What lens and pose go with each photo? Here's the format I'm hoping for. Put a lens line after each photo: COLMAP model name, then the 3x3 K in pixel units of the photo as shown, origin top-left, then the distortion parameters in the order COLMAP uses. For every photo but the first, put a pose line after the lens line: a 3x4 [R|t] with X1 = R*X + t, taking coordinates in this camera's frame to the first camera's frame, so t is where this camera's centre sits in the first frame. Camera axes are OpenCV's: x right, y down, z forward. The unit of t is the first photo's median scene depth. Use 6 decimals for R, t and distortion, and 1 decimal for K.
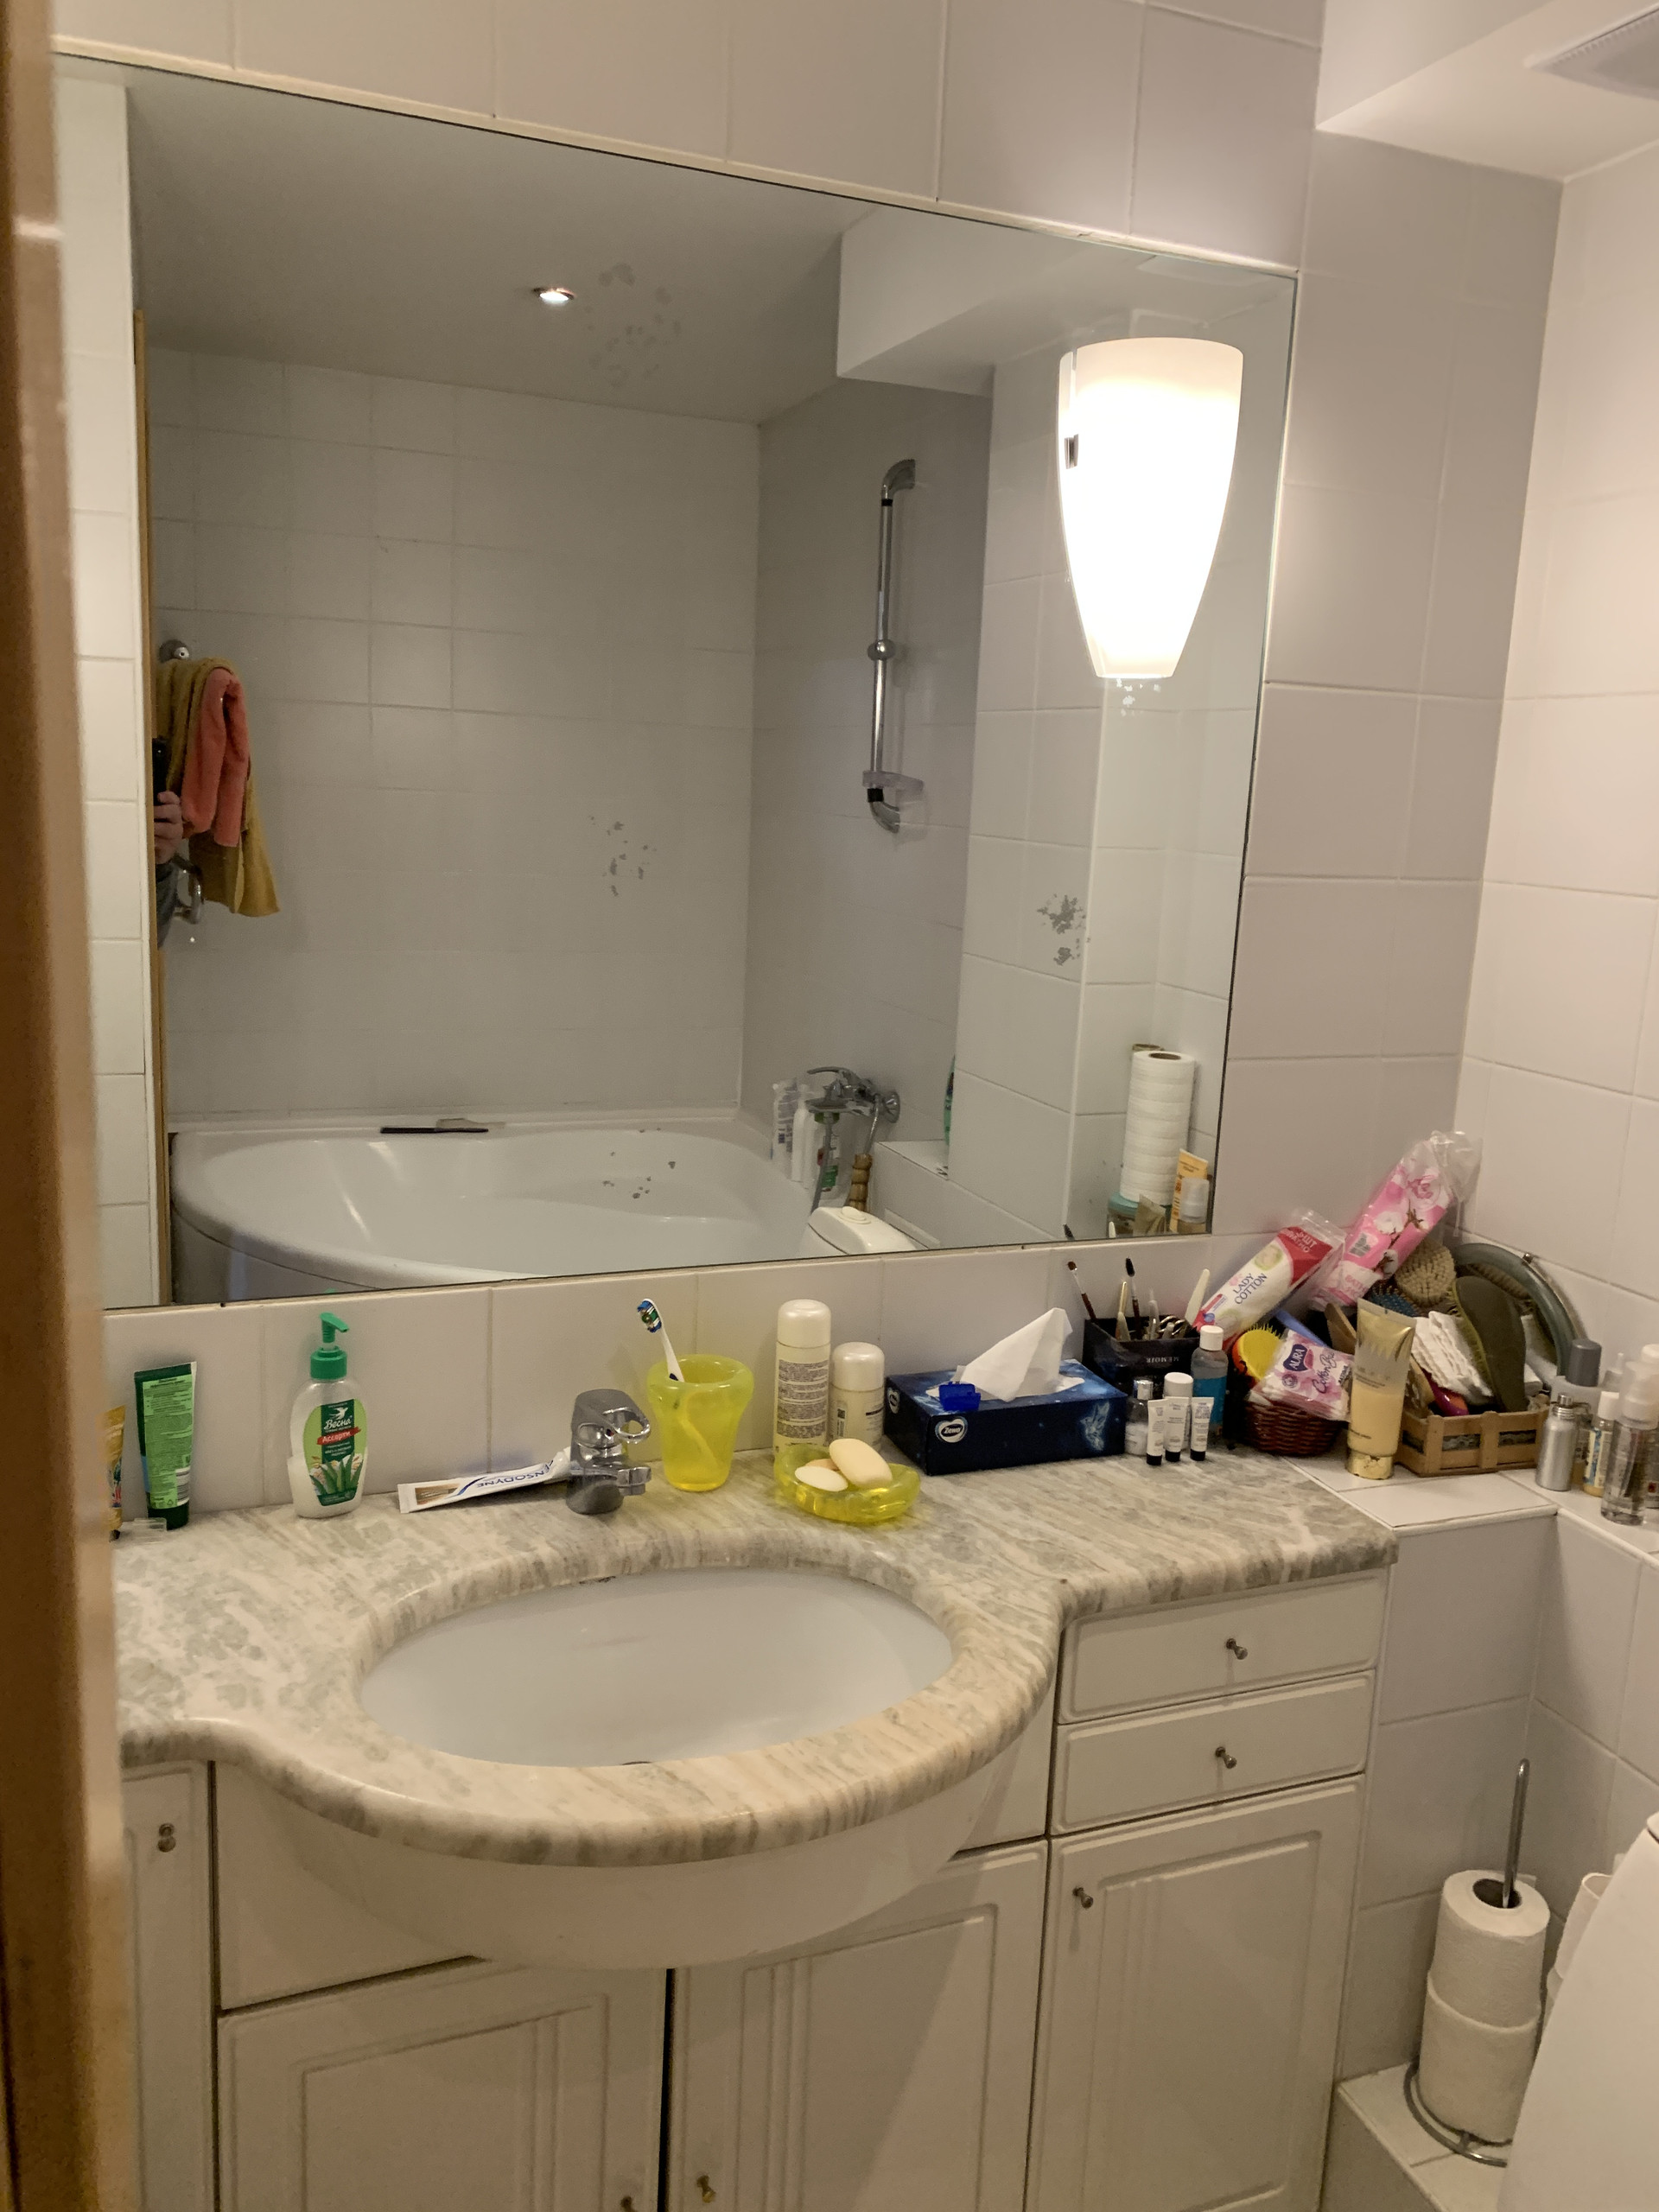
lens RADIAL K [[1692.0, 0, 828.5], [0, 1692.0, 1105.4], [0, 0, 1]] dist [0.042824, -0.033829]
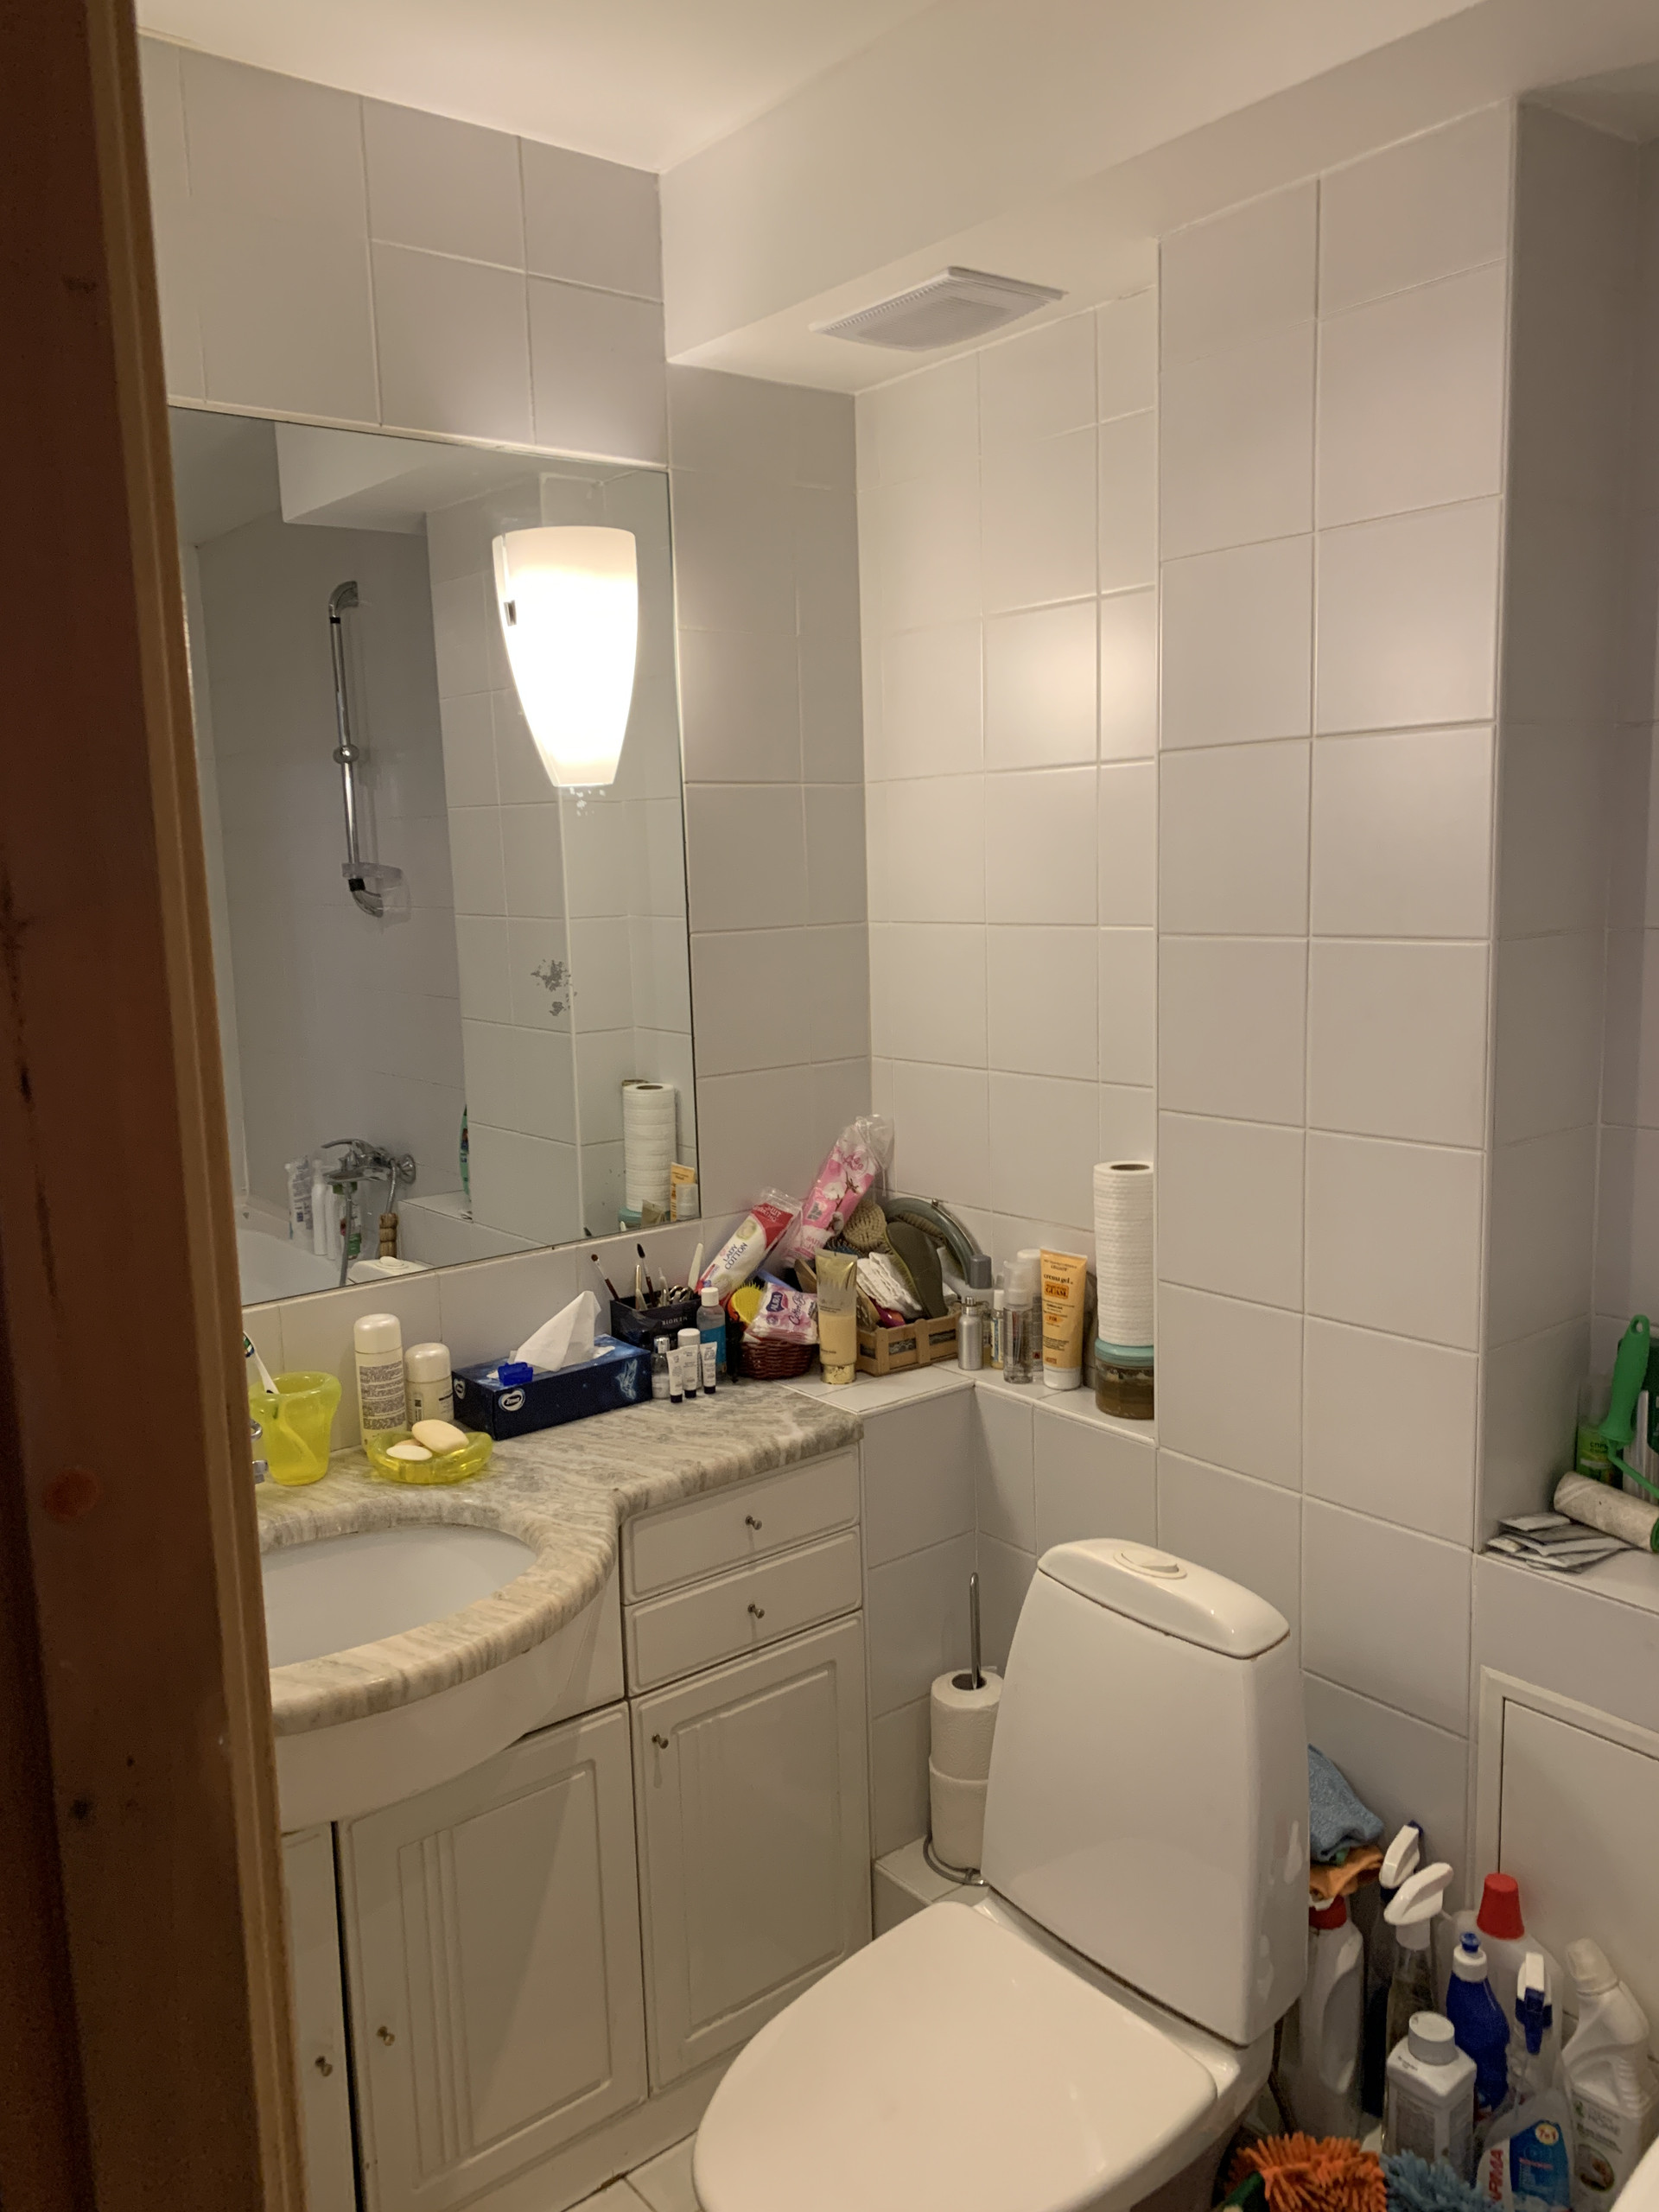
lens RADIAL K [[1692.0, 0, 846.6], [0, 1692.0, 1086.3], [0, 0, 1]] dist [0.042824, -0.033829]
pose [[0.946062, -0.113401, 0.303490, -0.043253], [0.127703, 0.991427, -0.027633, 0.029608], [-0.297755, 0.064899, 0.952434, -0.245389]]
